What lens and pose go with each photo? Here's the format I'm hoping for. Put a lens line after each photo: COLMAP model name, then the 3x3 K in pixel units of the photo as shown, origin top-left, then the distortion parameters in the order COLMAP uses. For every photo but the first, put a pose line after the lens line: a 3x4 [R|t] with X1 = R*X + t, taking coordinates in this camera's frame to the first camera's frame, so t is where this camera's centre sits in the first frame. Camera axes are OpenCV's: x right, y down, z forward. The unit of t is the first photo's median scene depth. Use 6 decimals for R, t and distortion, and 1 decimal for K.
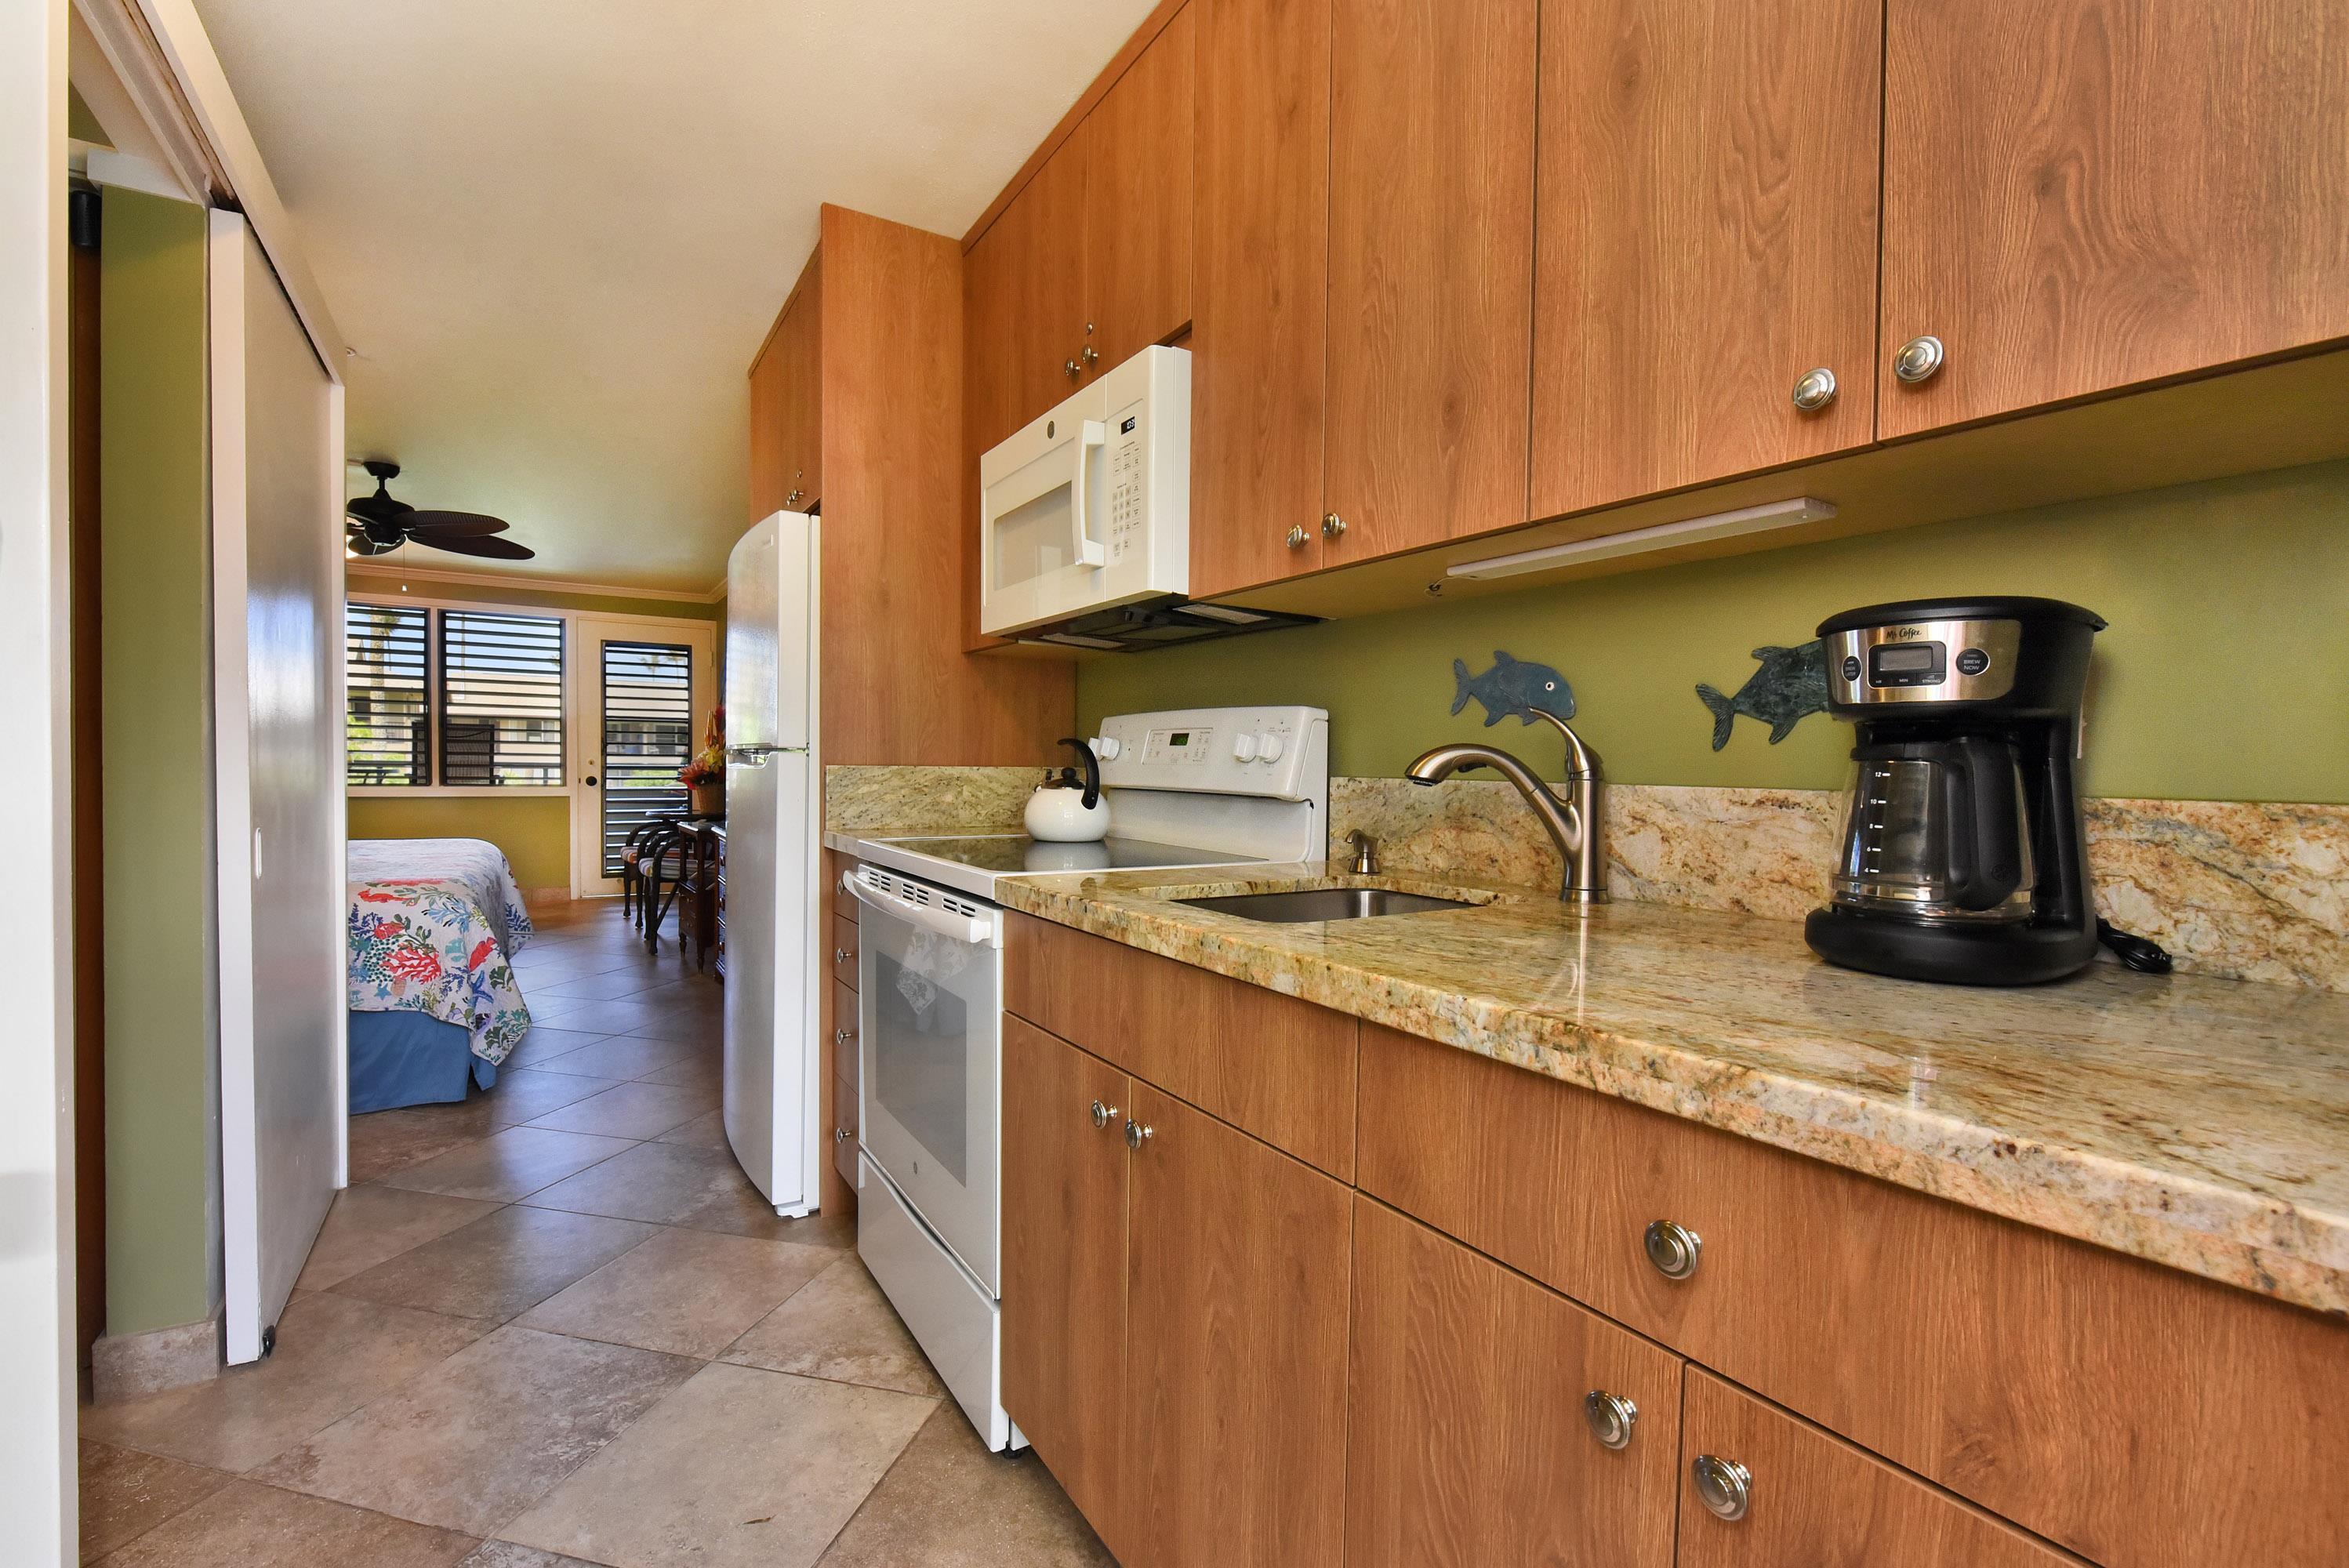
lens RADIAL K [[1006.0, 0, 1179.7], [0, 1006.0, 791.7], [0, 0, 1]] dist [0.000478, 0.000000]
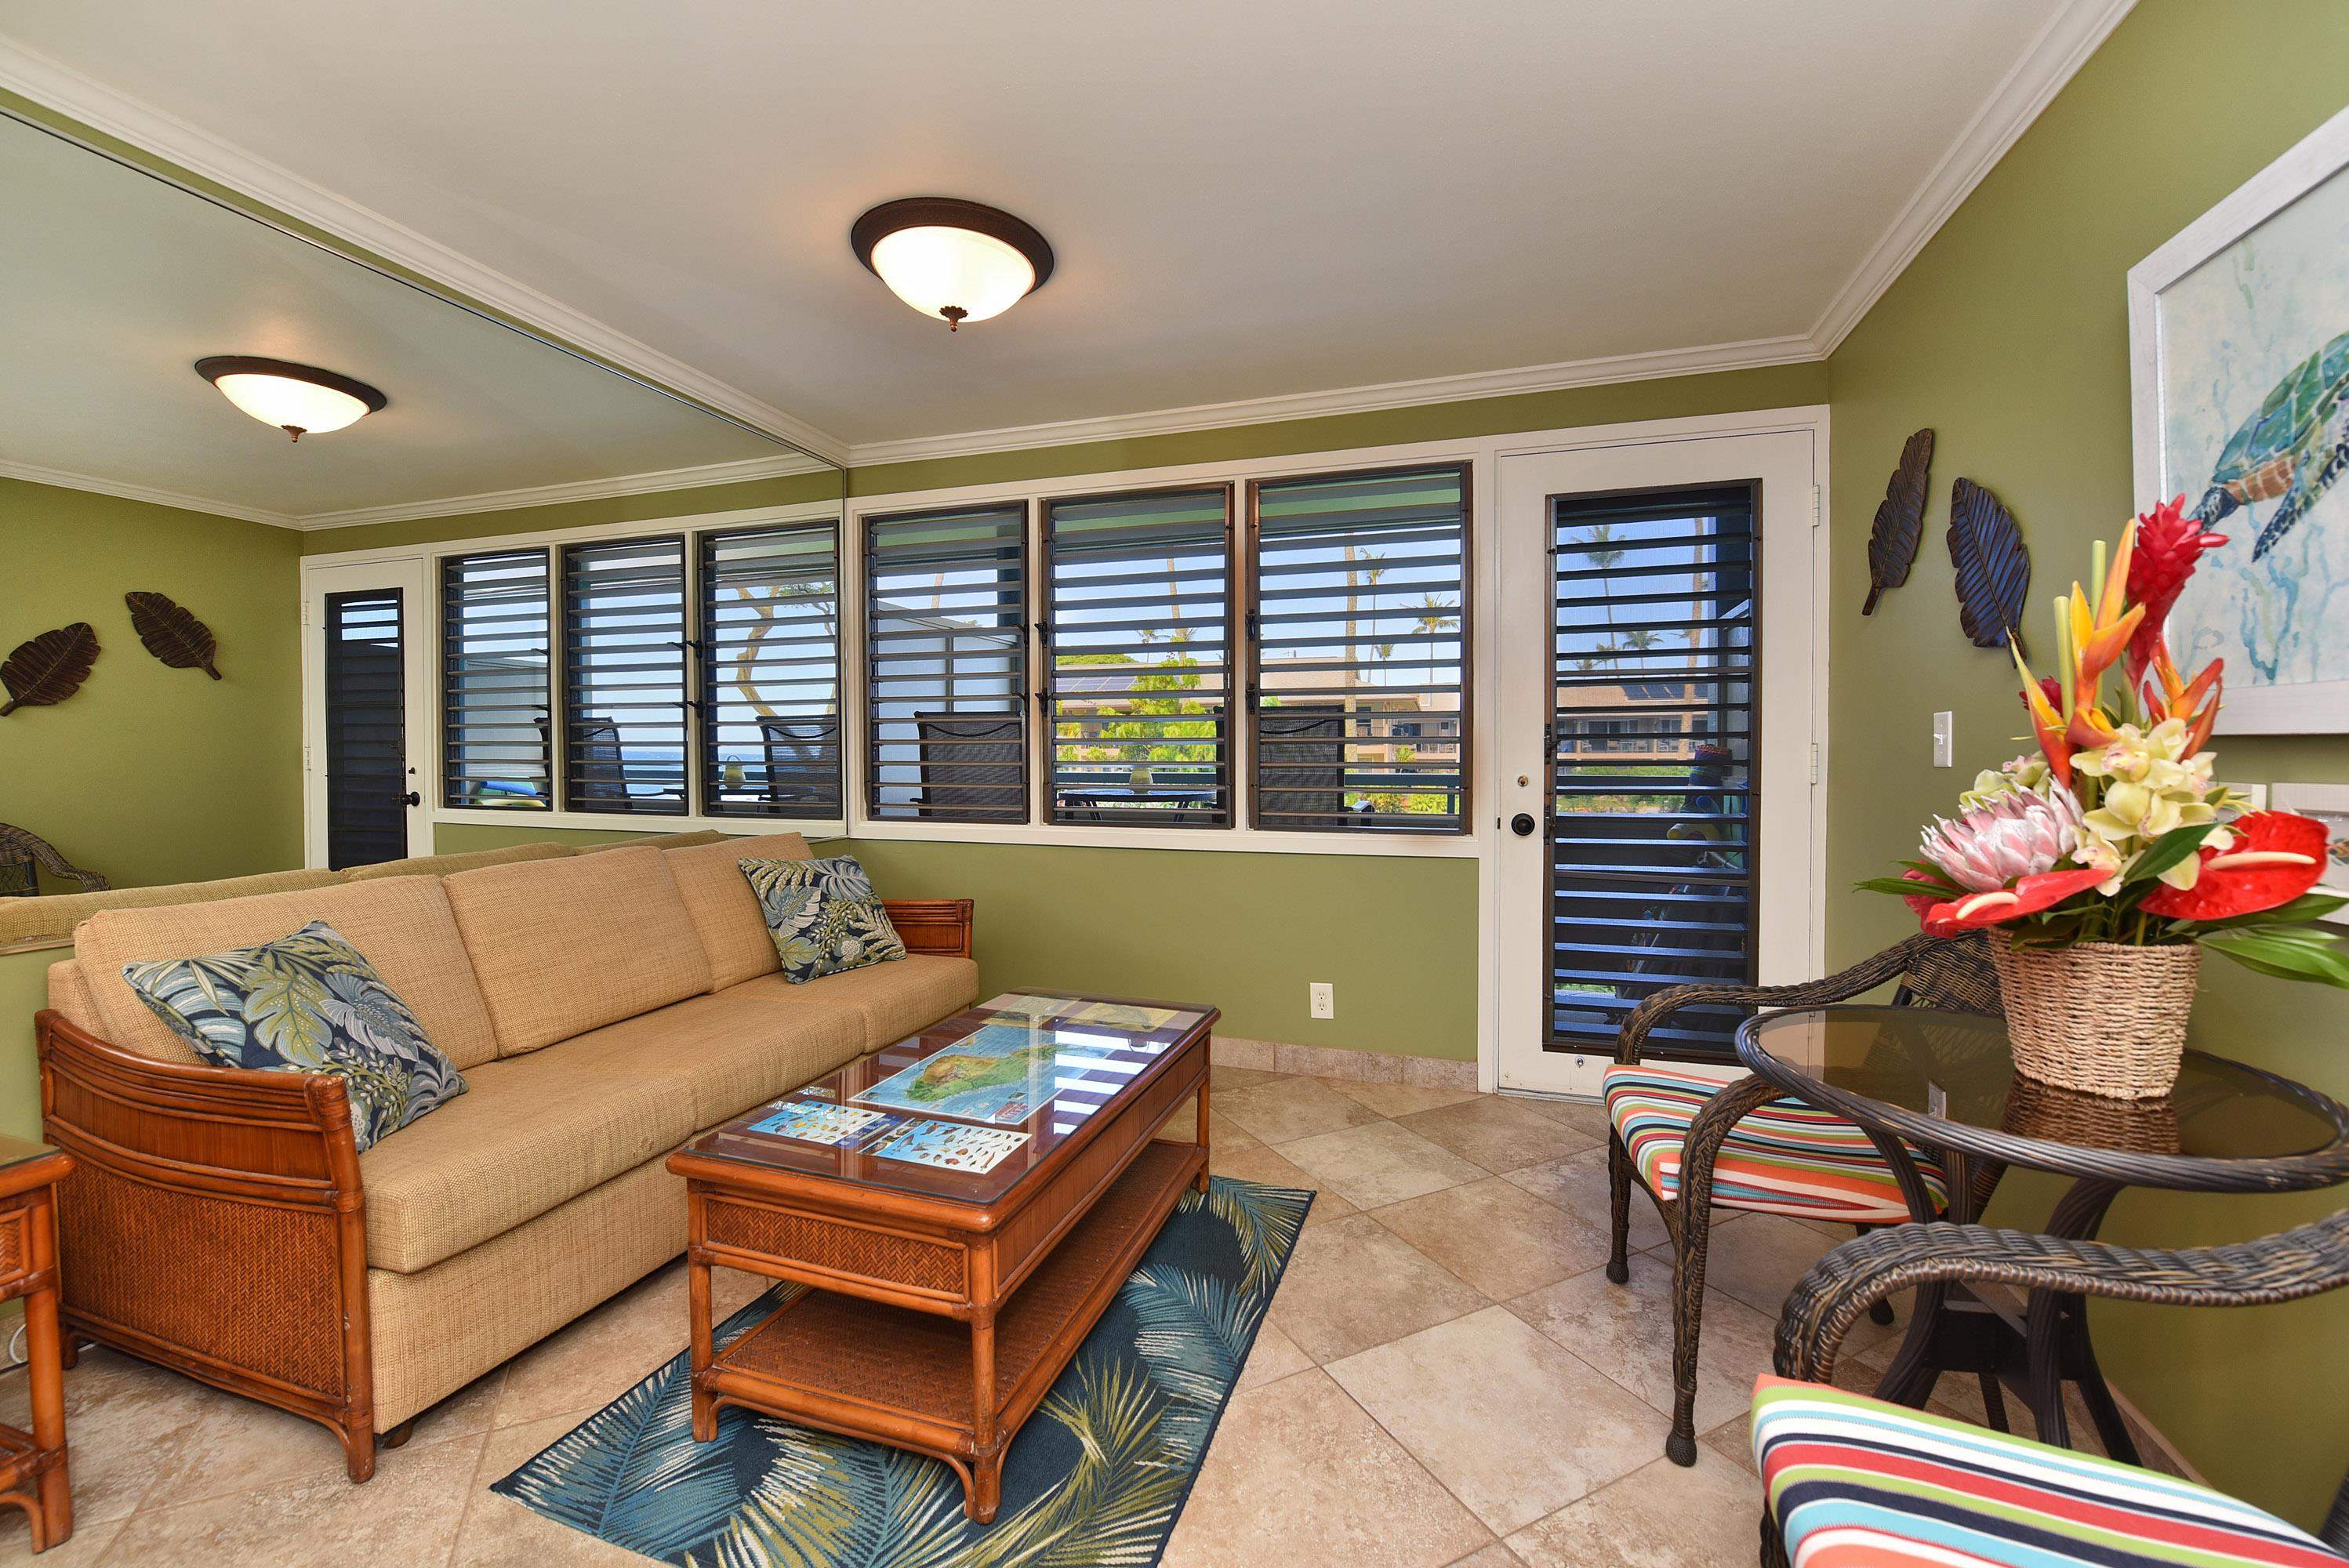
lens RADIAL K [[964.9, 0, 1174.5], [0, 964.9, 784.0], [0, 0, 1]] dist [-0.018417, 0.000041]
pose [[0.626524, 0.005790, -0.779380, -0.322134], [-0.006700, 0.999975, 0.002043, -0.025306], [0.779373, 0.003942, 0.626548, 0.563543]]
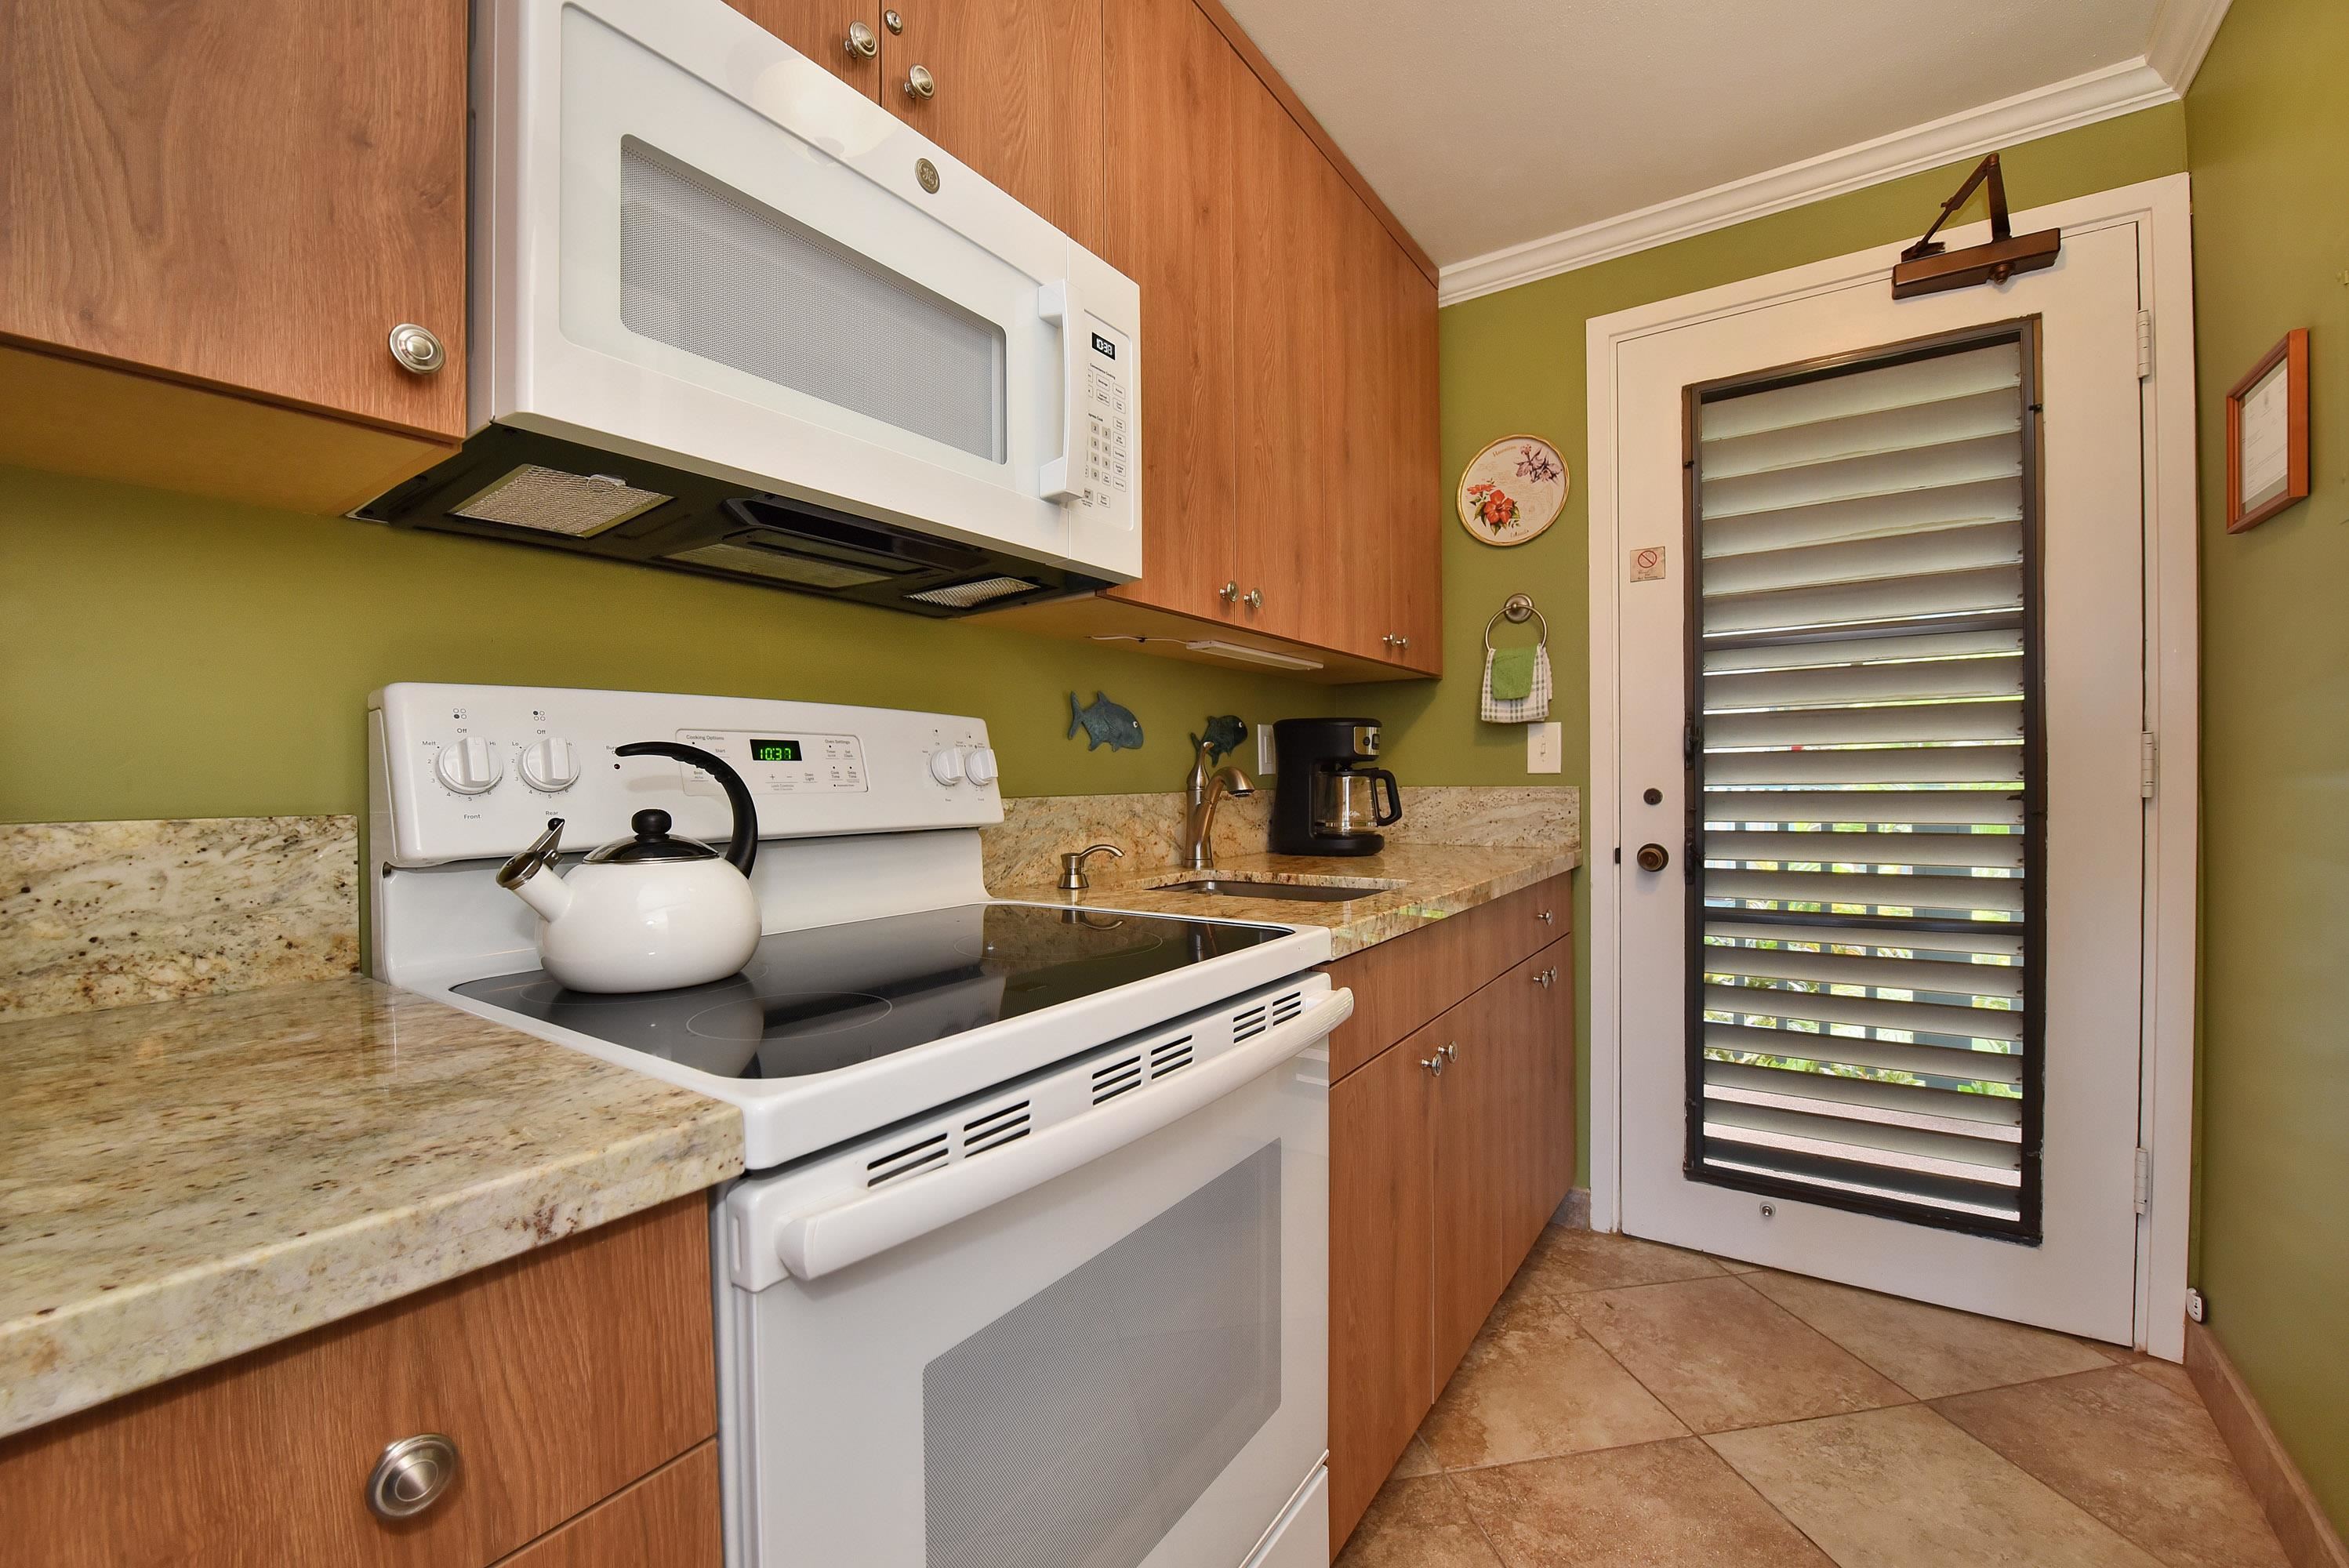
lens RADIAL K [[964.9, 0, 1174.5], [0, 964.9, 784.0], [0, 0, 1]] dist [-0.018417, 0.000041]
pose [[-0.384289, -0.020841, 0.922977, -2.422065], [0.025834, 0.999111, 0.033317, -0.179825], [-0.922851, 0.036648, -0.383409, 4.004687]]
